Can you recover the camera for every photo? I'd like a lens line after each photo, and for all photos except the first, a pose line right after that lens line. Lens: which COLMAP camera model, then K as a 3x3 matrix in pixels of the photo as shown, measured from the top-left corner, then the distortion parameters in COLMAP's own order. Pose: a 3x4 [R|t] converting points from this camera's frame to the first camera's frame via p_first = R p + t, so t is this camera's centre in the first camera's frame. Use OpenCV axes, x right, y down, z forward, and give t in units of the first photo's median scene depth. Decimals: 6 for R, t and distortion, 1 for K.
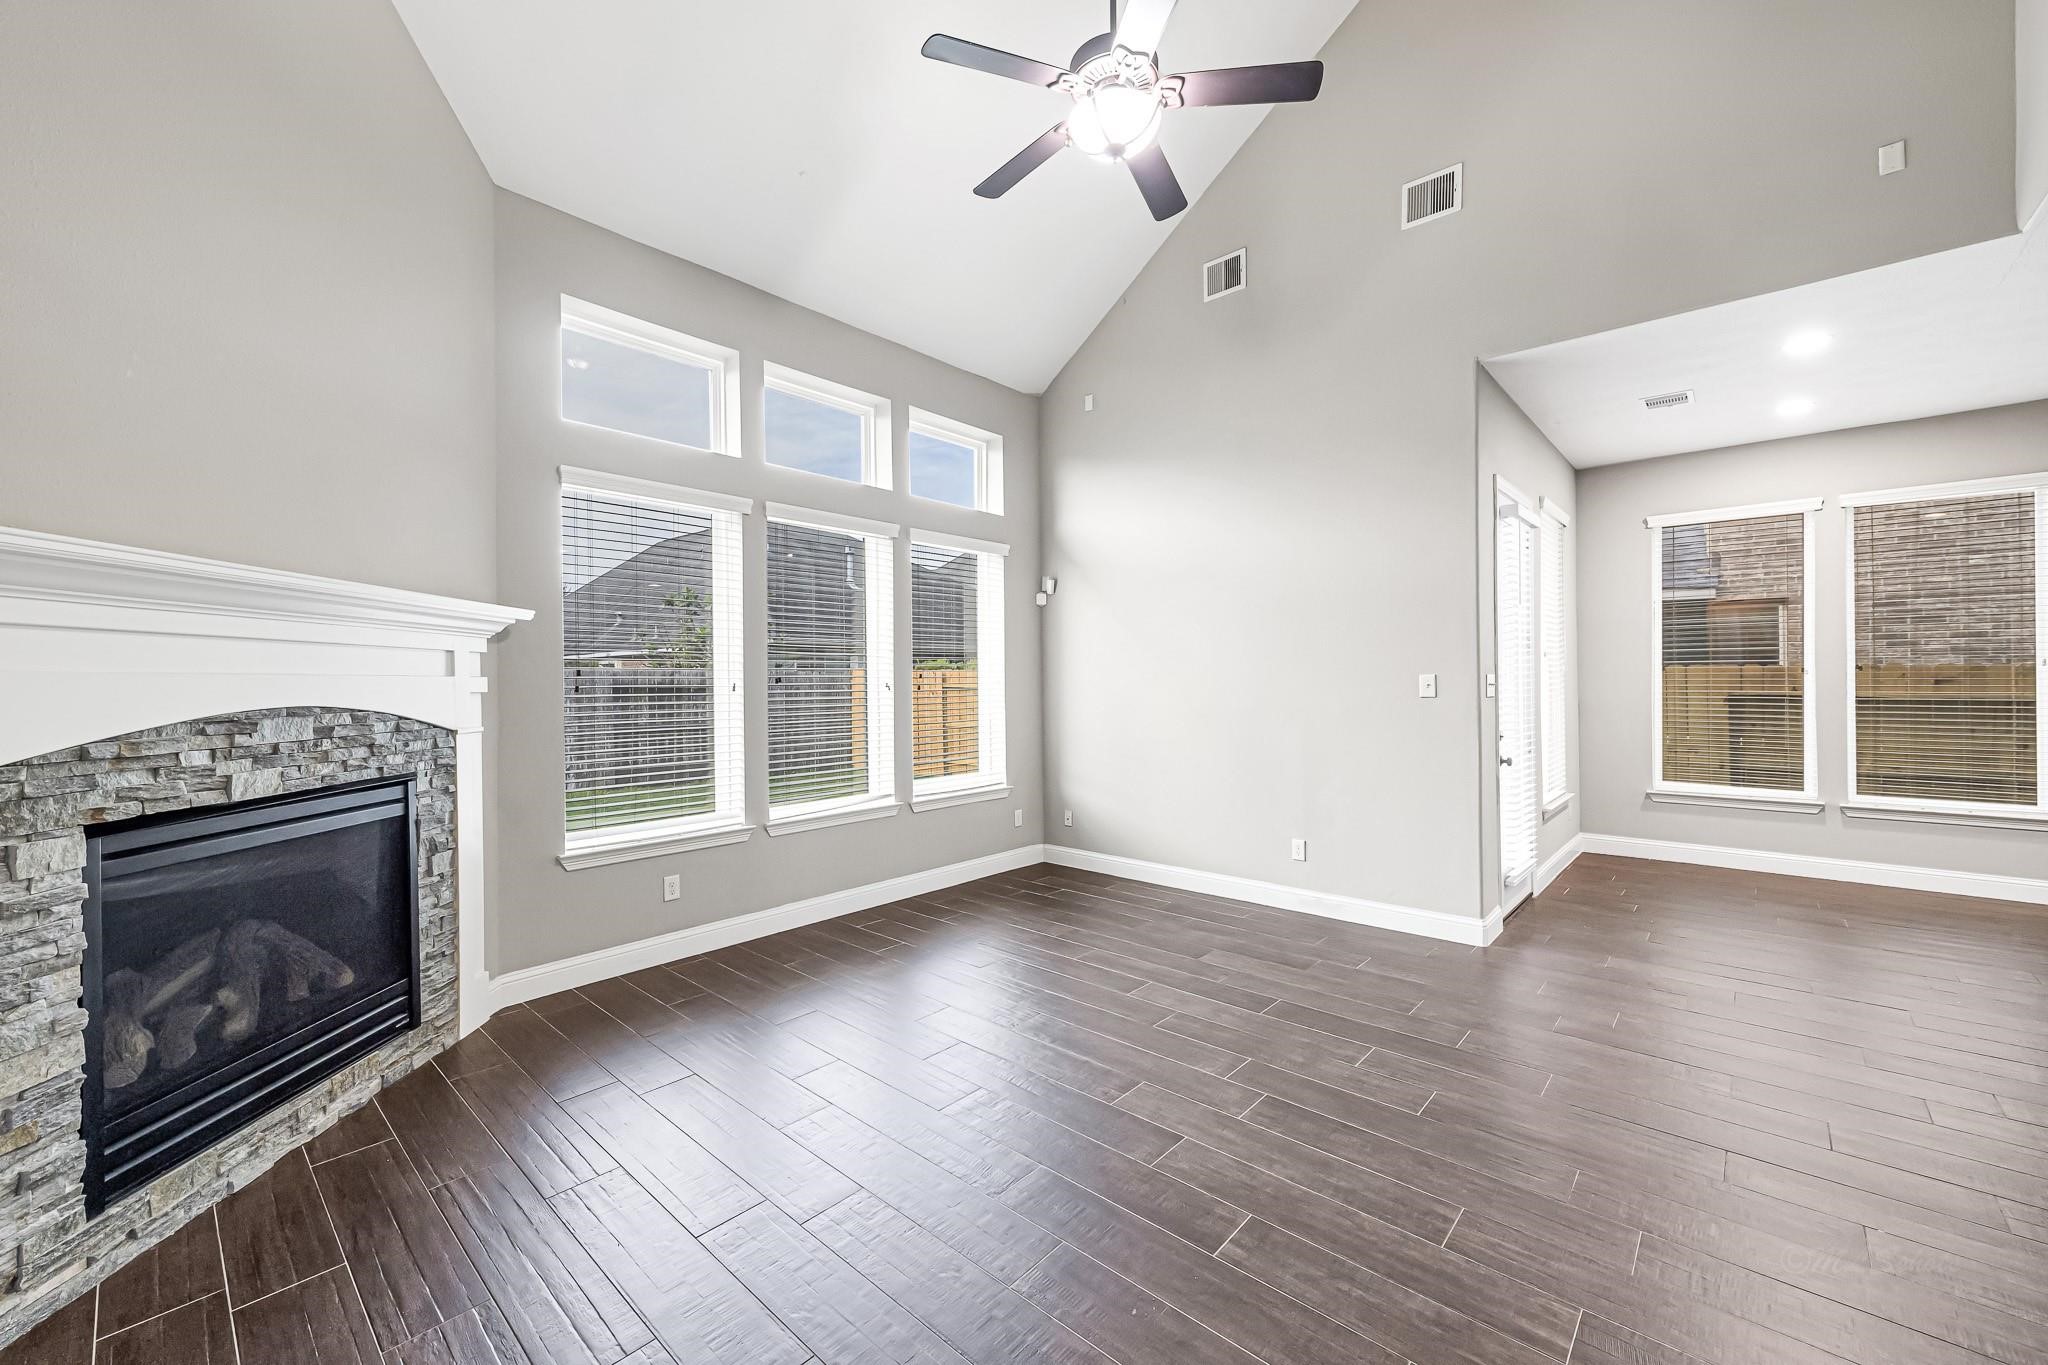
lens RADIAL K [[810.4, 0, 1021.2], [0, 810.4, 674.7], [0, 0, 1]] dist [0.015628, -0.004462]
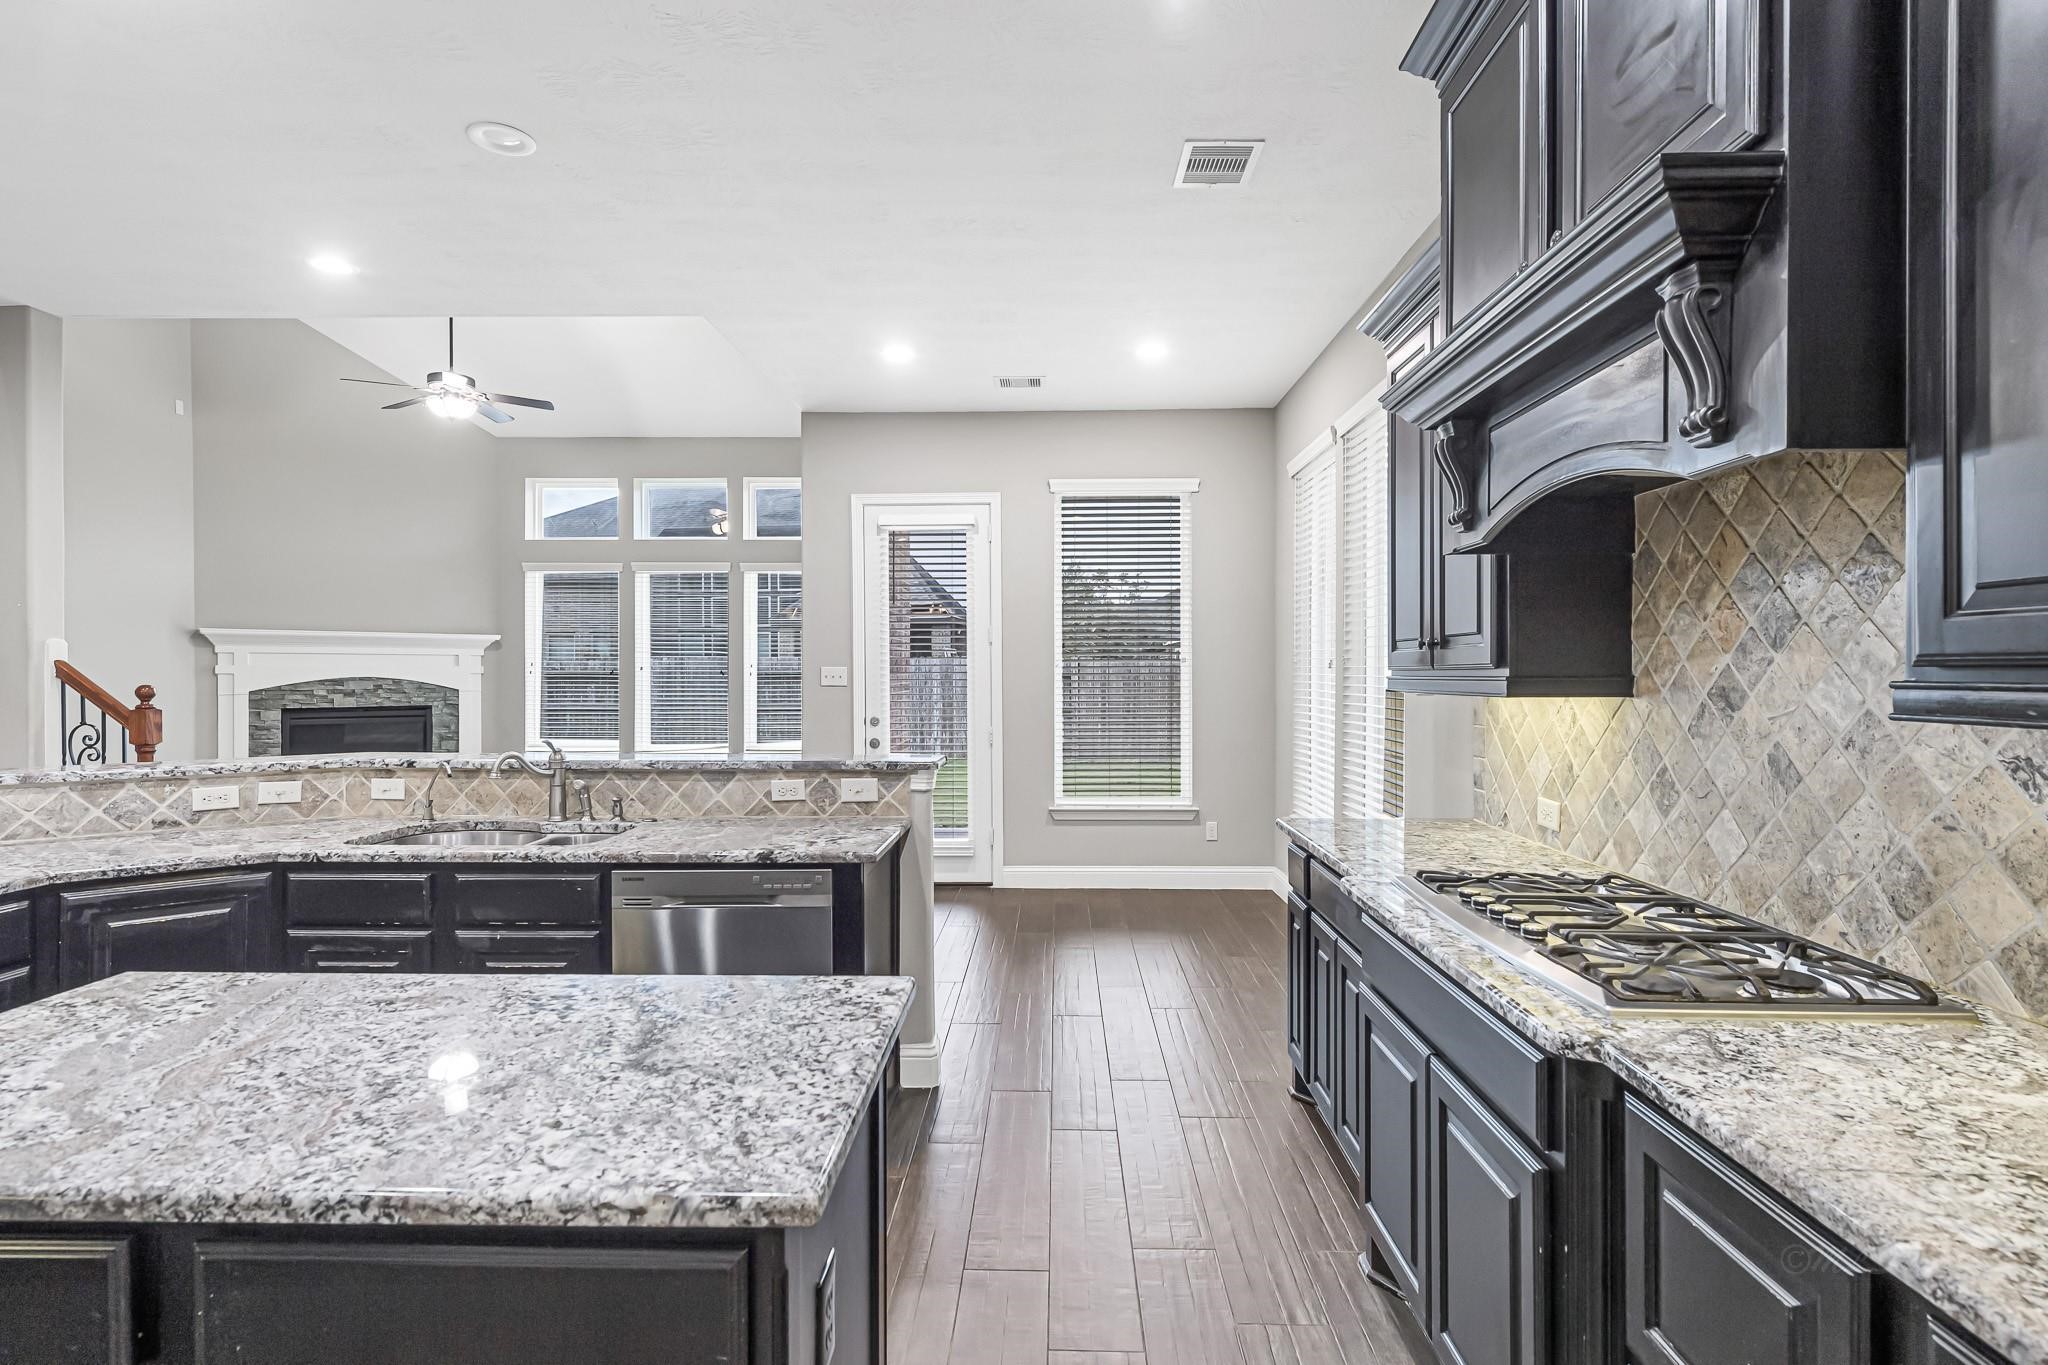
lens RADIAL K [[1001.2, 0, 1047.4], [0, 1001.2, 684.7], [0, 0, 1]] dist [0.015229, -0.008115]
pose [[0.665451, 0.017990, -0.746225, 1.613865], [-0.000519, 0.999720, 0.023638, -0.009058], [0.746442, -0.015343, 0.665274, 0.216059]]
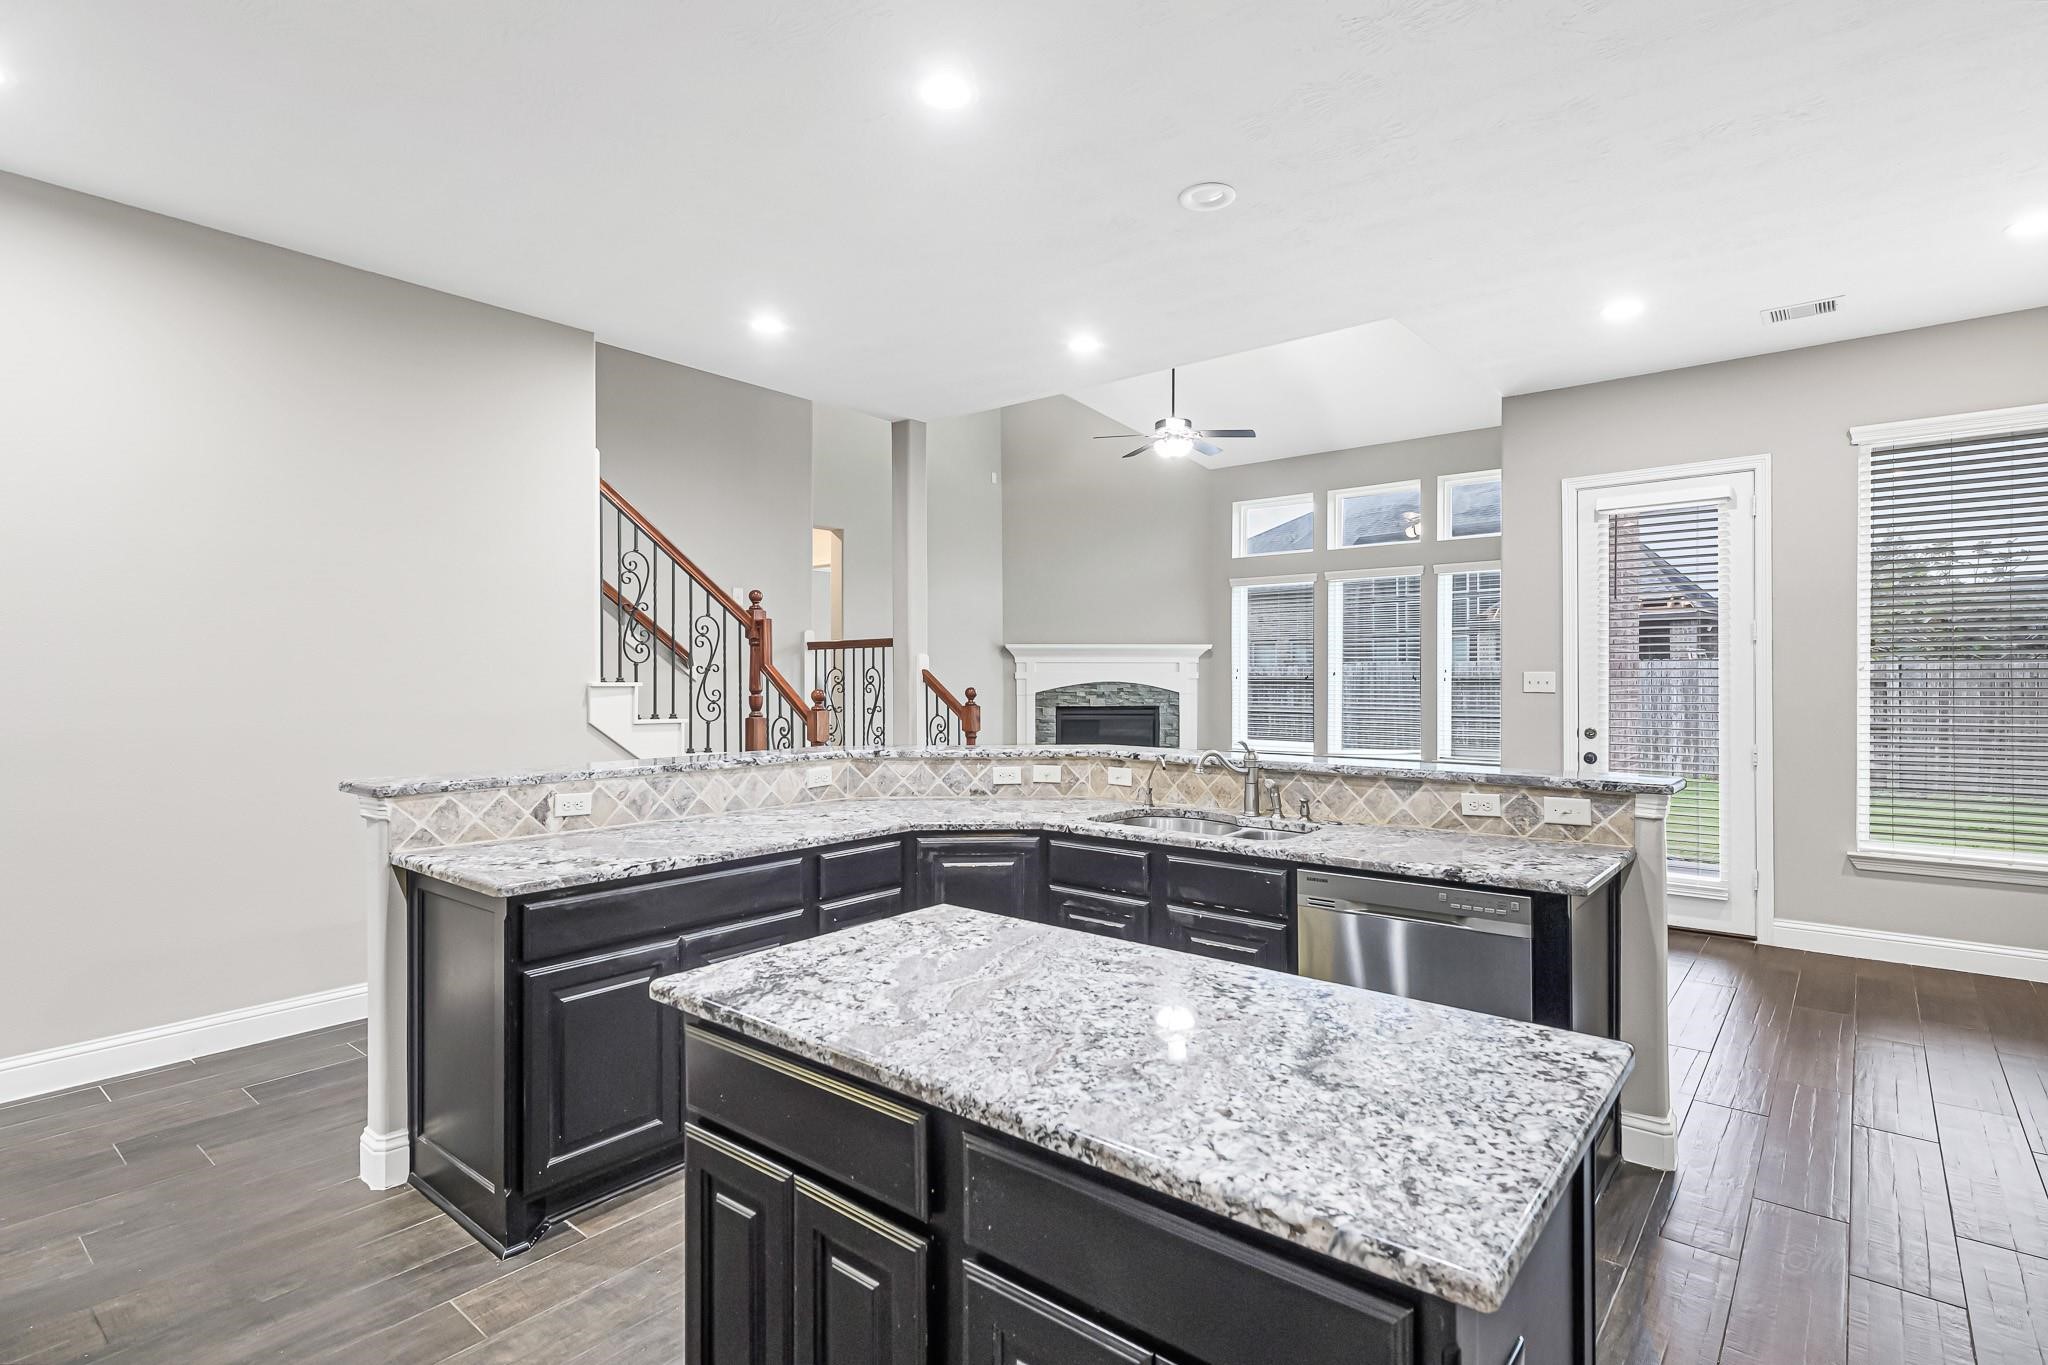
lens RADIAL K [[1001.2, 0, 1029.3], [0, 1001.2, 682.0], [0, 0, 1]] dist [0.015229, -0.008115]
pose [[0.047901, 0.013071, -0.998767, 1.607949], [0.006986, 0.999886, 0.013421, -0.009091], [0.998828, -0.007620, 0.047804, 0.222171]]
